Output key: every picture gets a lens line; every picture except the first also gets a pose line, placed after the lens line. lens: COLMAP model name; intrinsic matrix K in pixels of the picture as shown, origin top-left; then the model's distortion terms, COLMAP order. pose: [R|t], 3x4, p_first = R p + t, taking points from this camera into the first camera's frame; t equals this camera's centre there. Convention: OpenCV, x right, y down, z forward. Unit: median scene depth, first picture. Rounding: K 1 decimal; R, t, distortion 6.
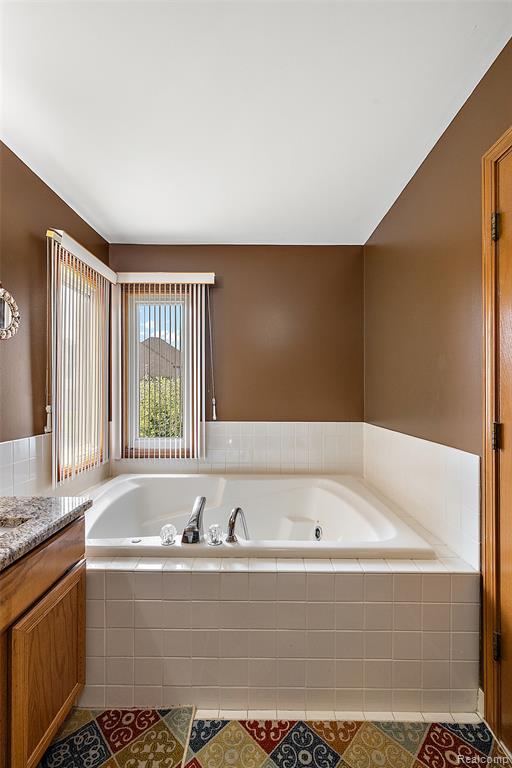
lens RADIAL K [[324.6, 0, 254.6], [0, 324.6, 390.0], [0, 0, 1]] dist [0.001586, -0.000315]
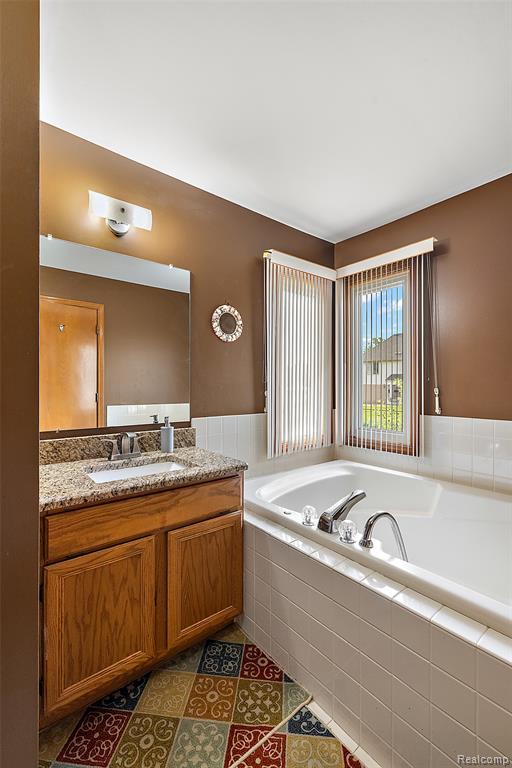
lens RADIAL K [[324.6, 0, 256.1], [0, 324.6, 384.1], [0, 0, 1]] dist [0.001586, -0.000315]
pose [[0.638049, -0.006423, -0.769969, 0.419516], [0.002840, 0.999978, -0.005988, 0.038043], [0.769991, 0.001634, 0.638053, 0.221341]]
